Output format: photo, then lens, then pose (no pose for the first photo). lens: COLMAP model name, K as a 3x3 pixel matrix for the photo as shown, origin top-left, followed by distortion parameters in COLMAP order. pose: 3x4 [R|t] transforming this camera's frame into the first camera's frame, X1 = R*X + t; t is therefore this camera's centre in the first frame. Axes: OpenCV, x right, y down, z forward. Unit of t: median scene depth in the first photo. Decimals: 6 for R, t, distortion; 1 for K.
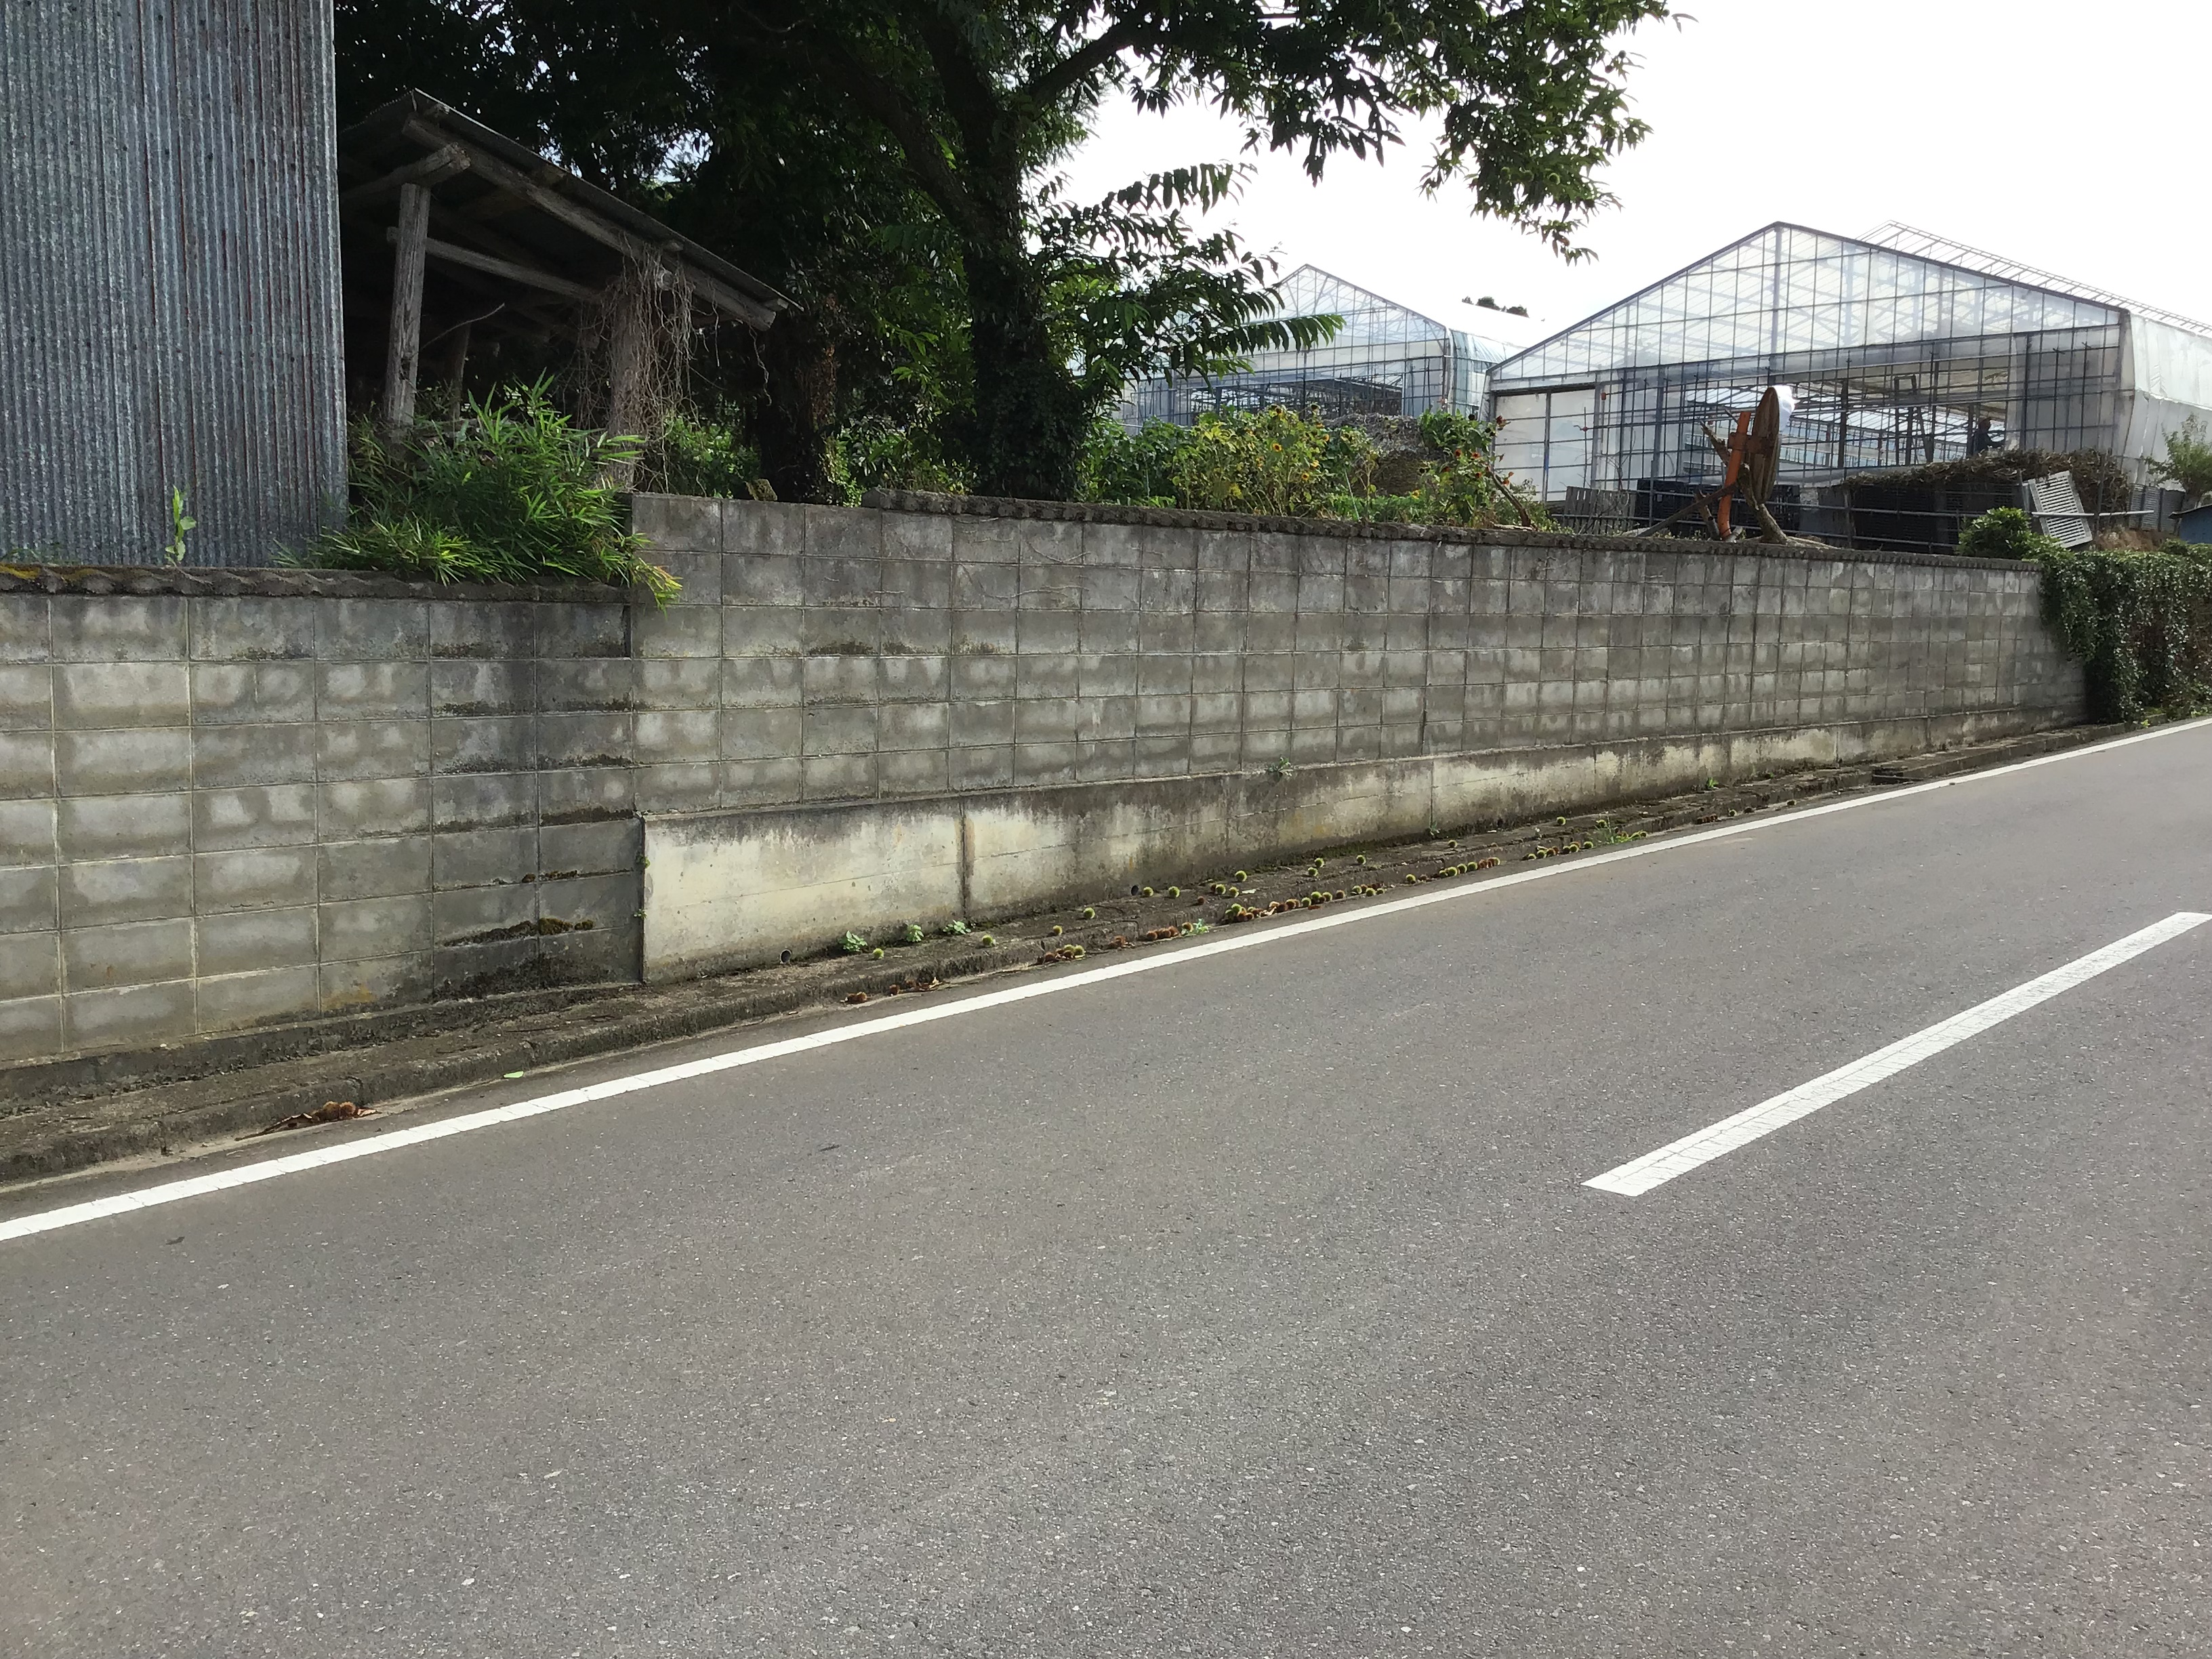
lens RADIAL K [[2071.4, 0, 1096.5], [0, 2071.4, 836.9], [0, 0, 1]] dist [0.114103, -0.219240]
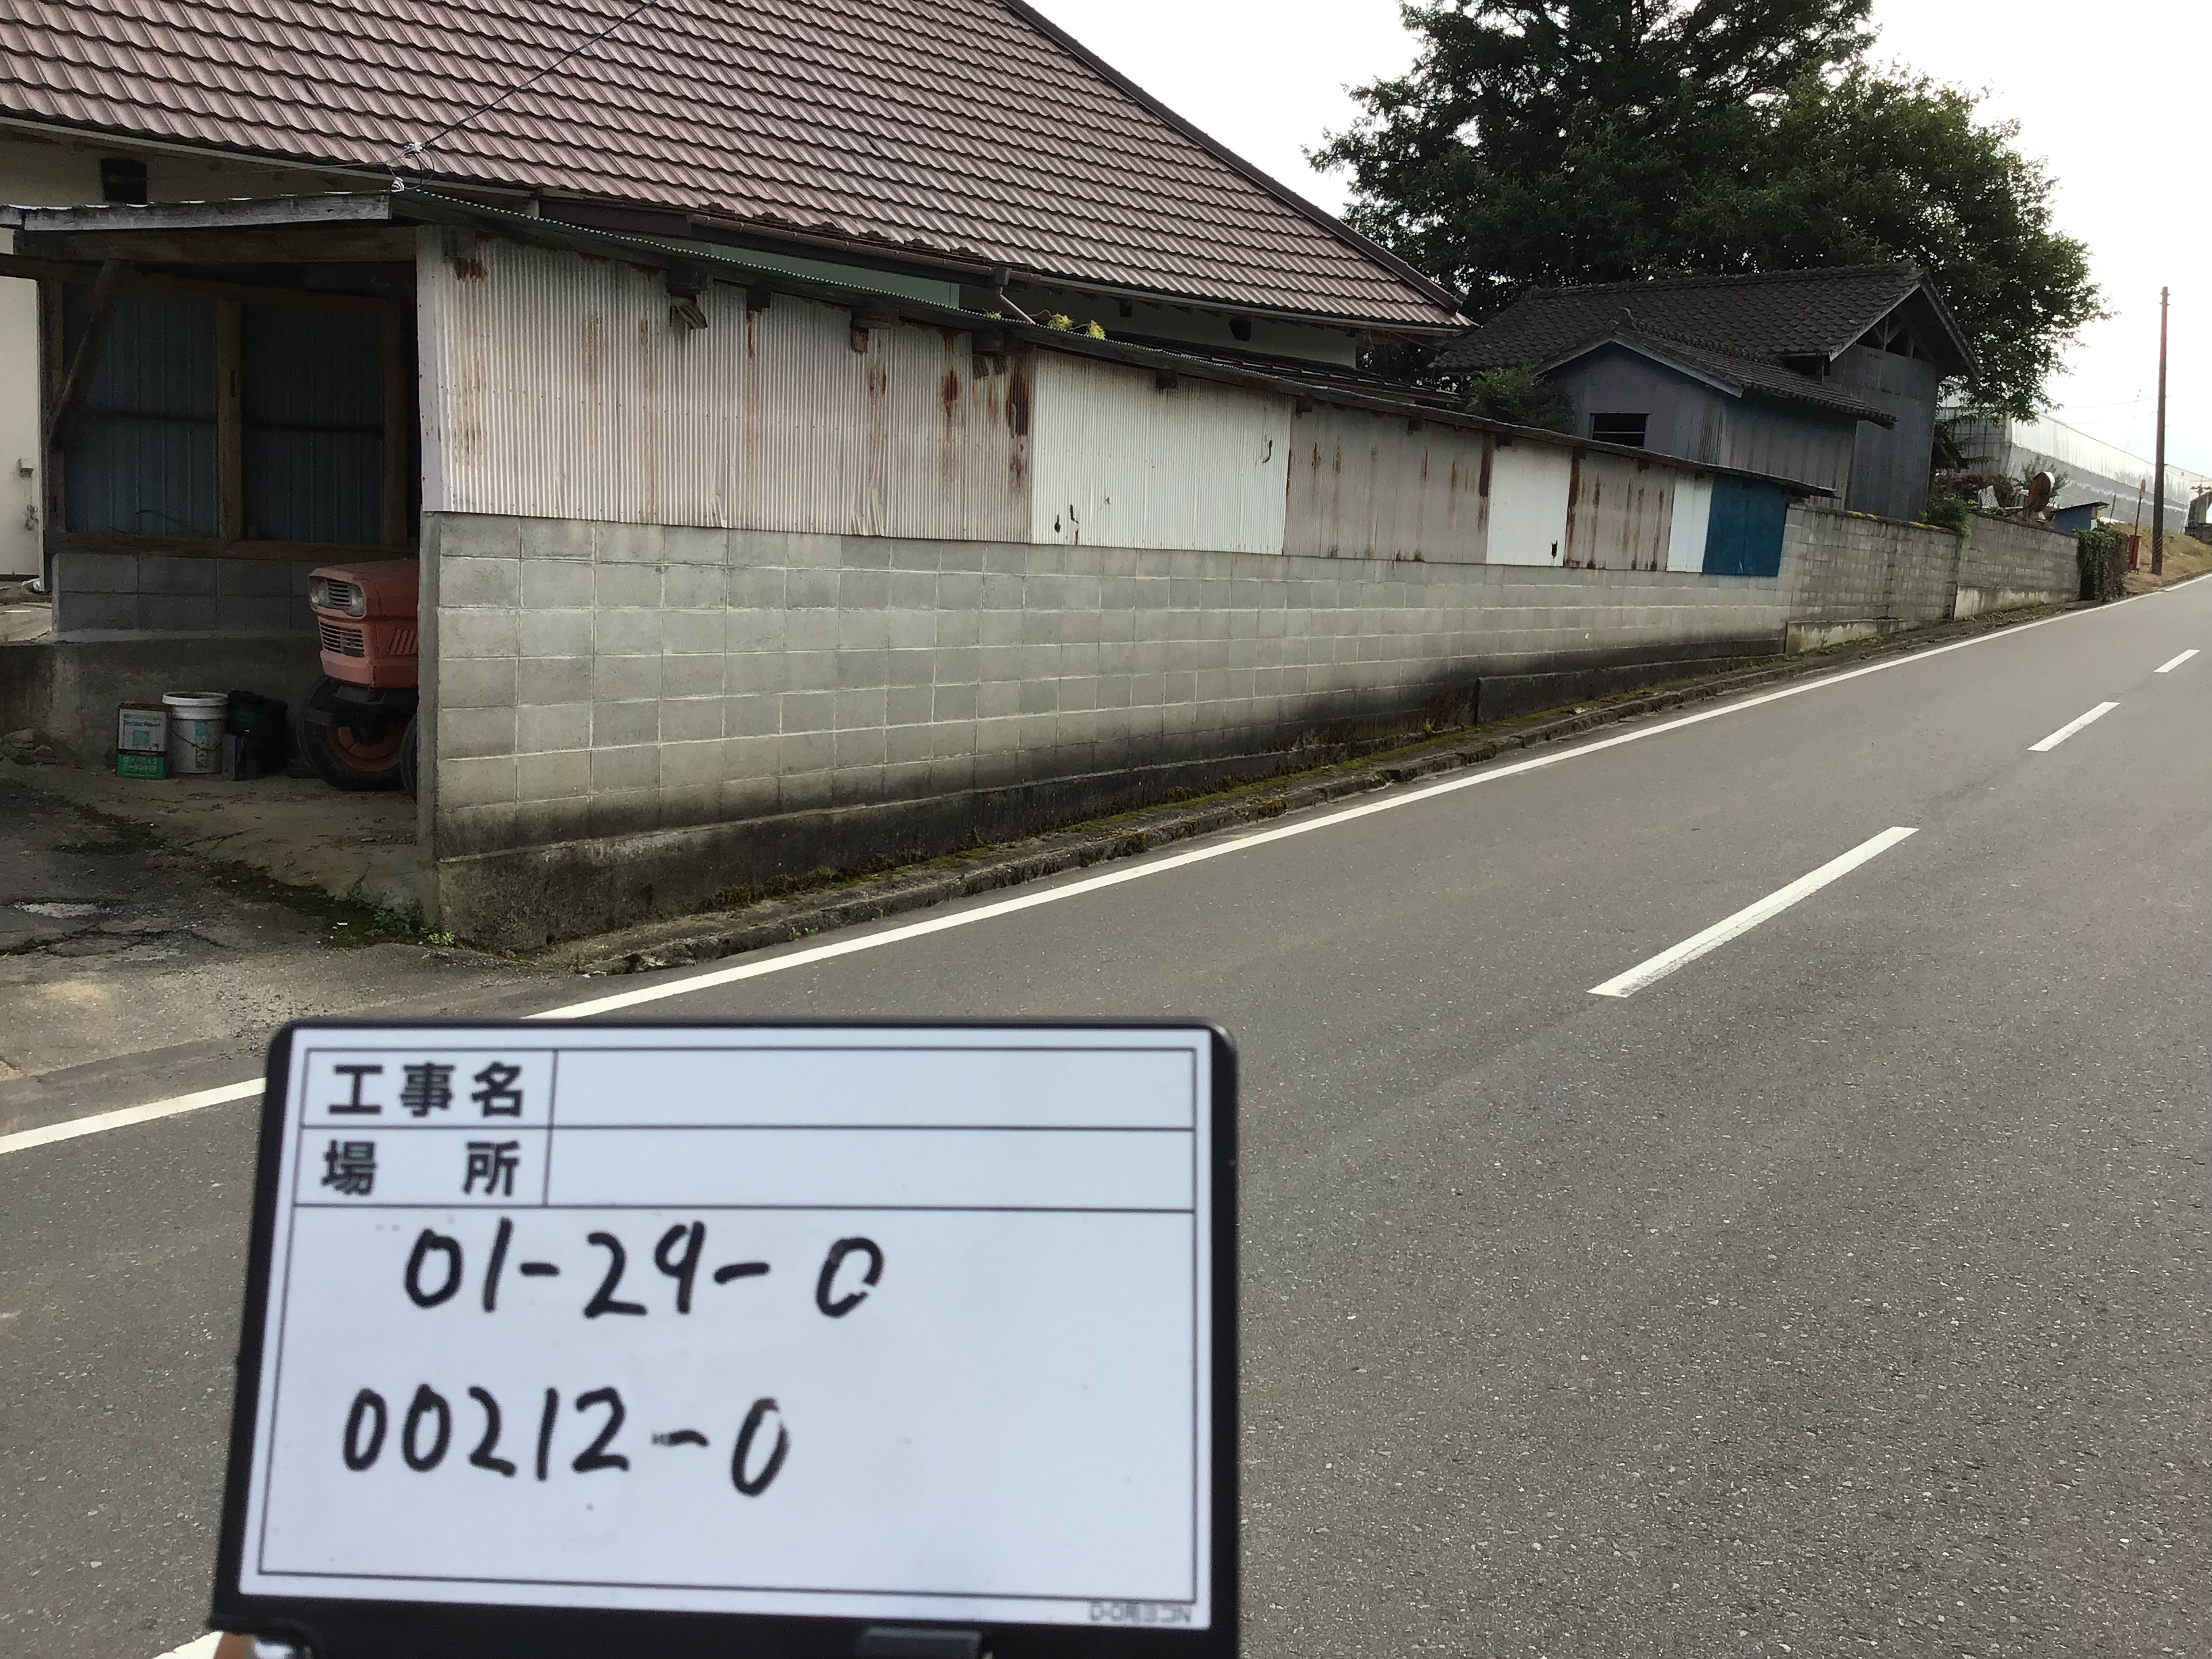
lens RADIAL K [[2071.4, 0, 1096.5], [0, 2071.4, 836.9], [0, 0, 1]] dist [0.114103, -0.219240]
pose [[0.981523, 0.018760, 0.190423, -1.450704], [-0.026183, 0.998989, 0.036539, 0.209799], [-0.189545, -0.040850, 0.981022, -1.565175]]
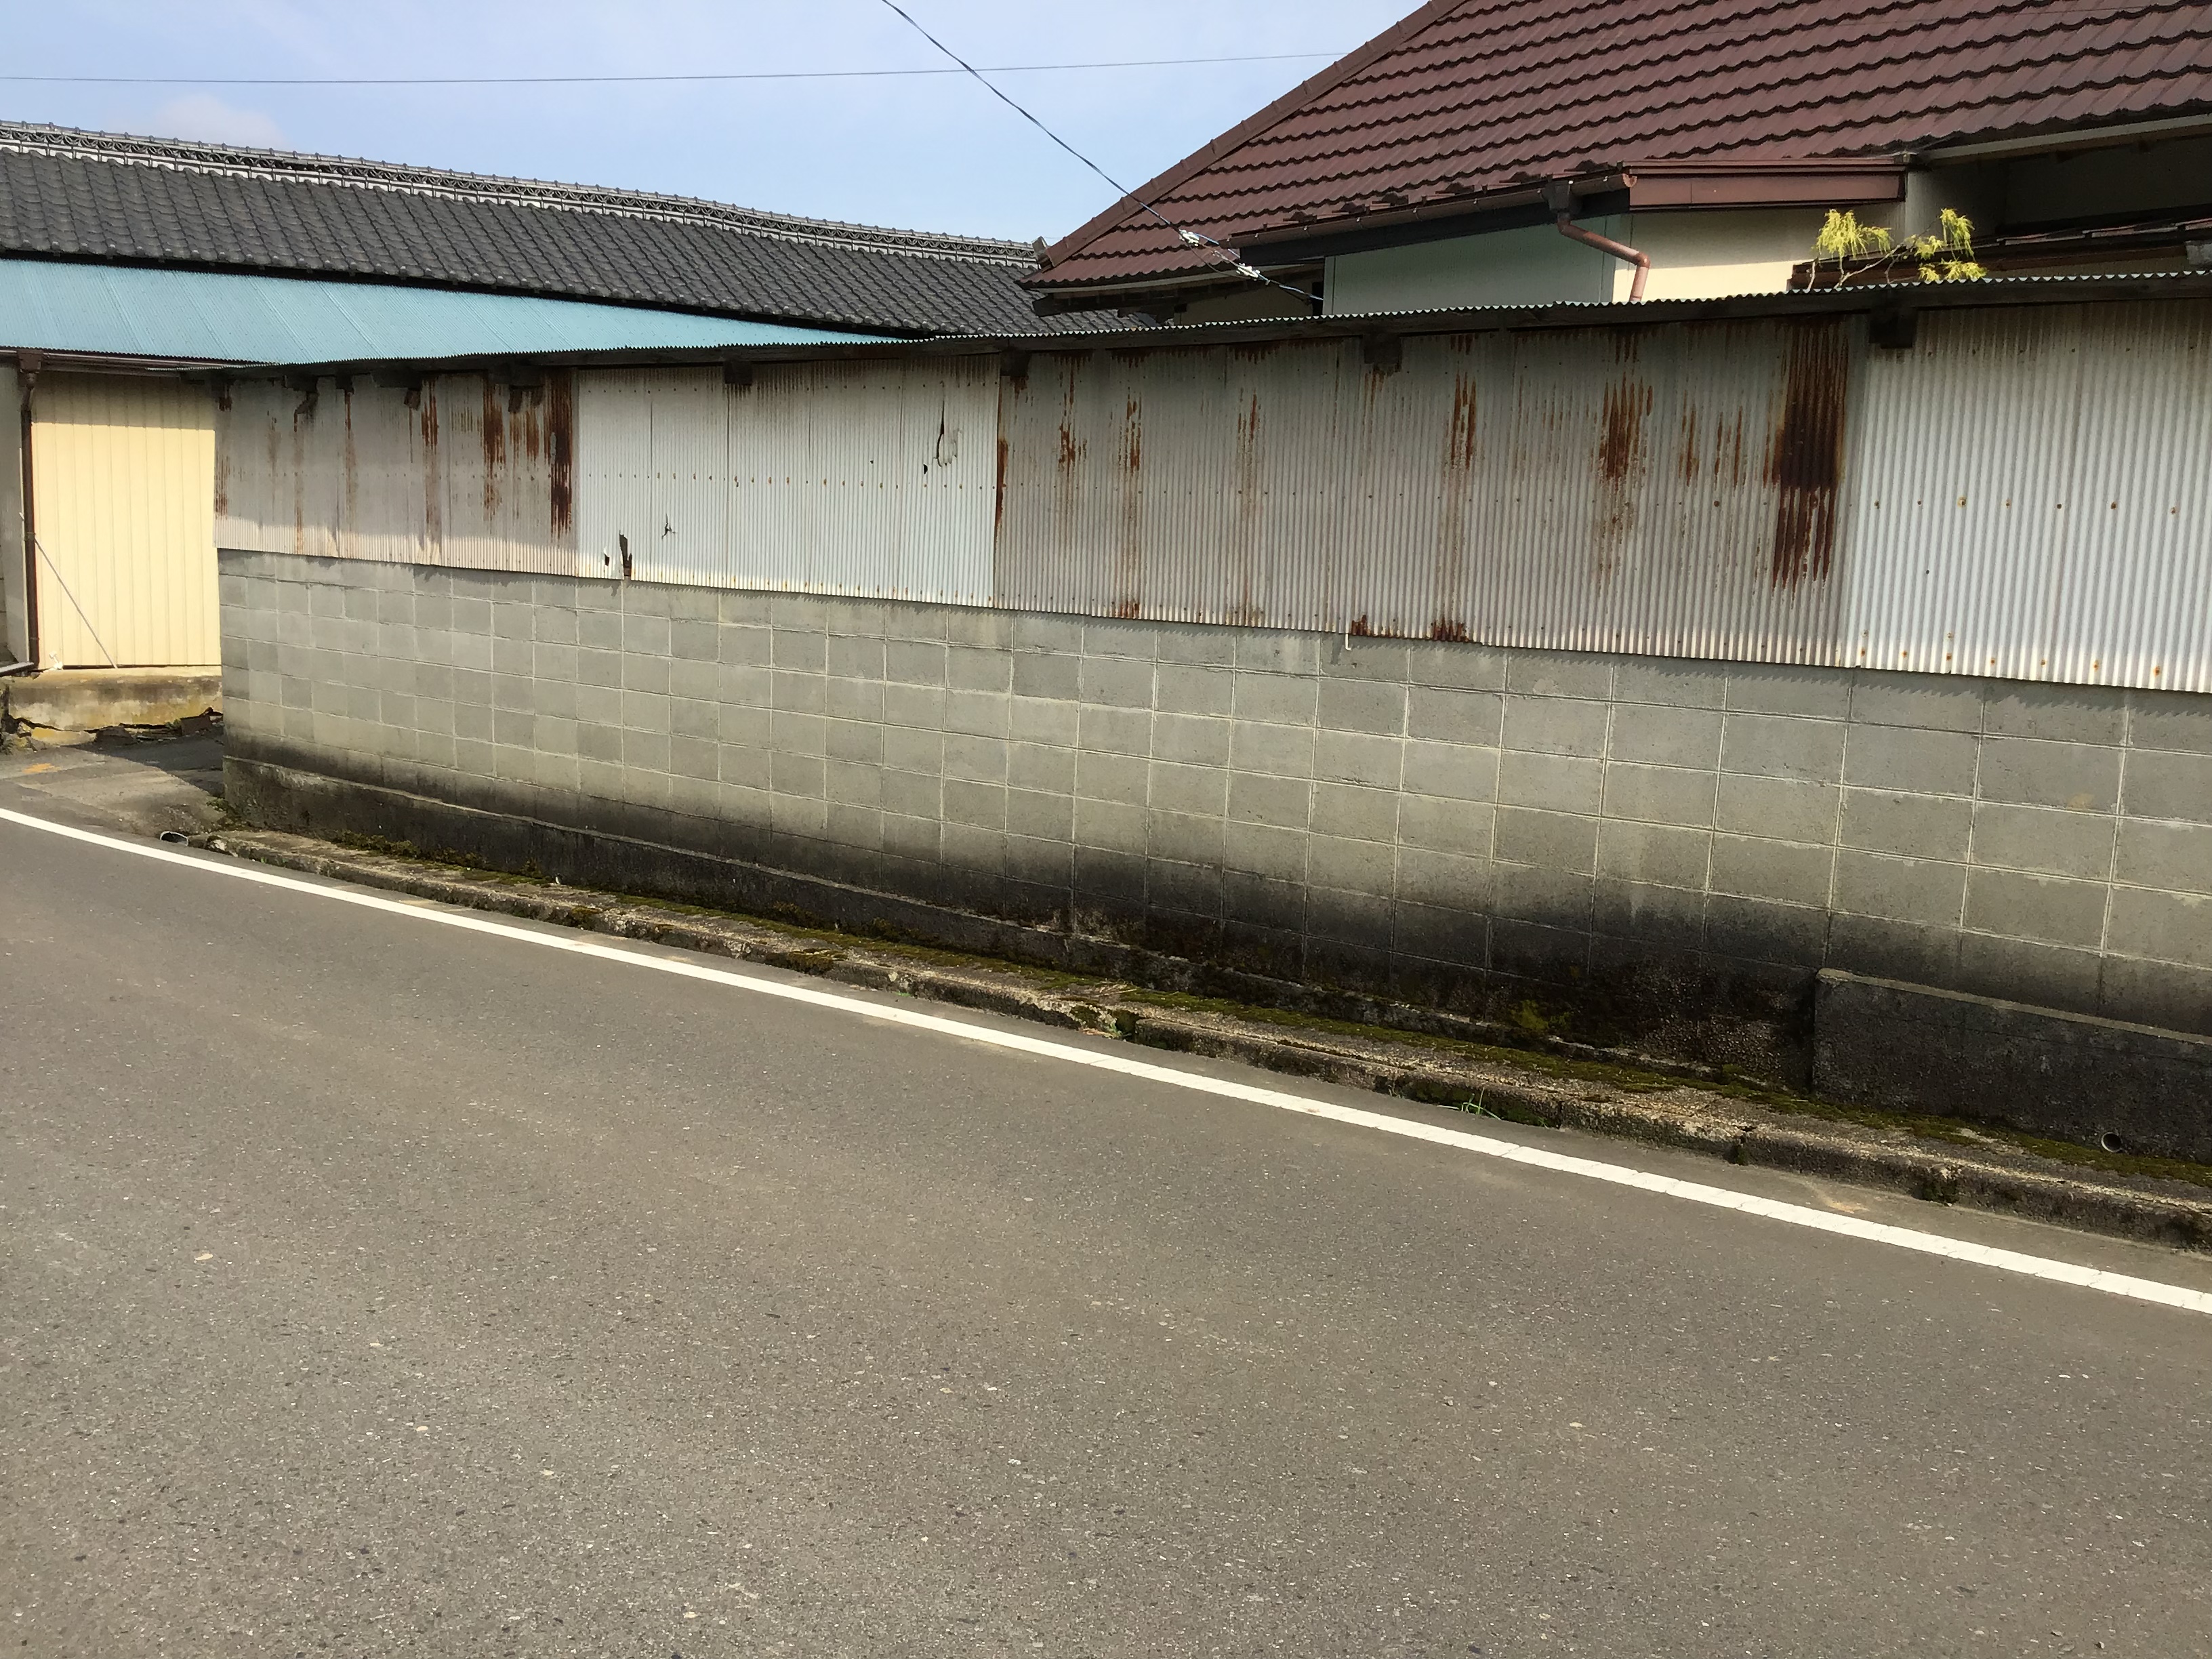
lens RADIAL K [[2071.4, 0, 1096.5], [0, 2071.4, 836.9], [0, 0, 1]] dist [0.114103, -0.219240]
pose [[0.002618, 0.149015, -0.988831, -0.613828], [-0.136151, 0.979680, 0.147275, 0.090005], [0.990685, 0.134245, 0.022854, -0.650078]]
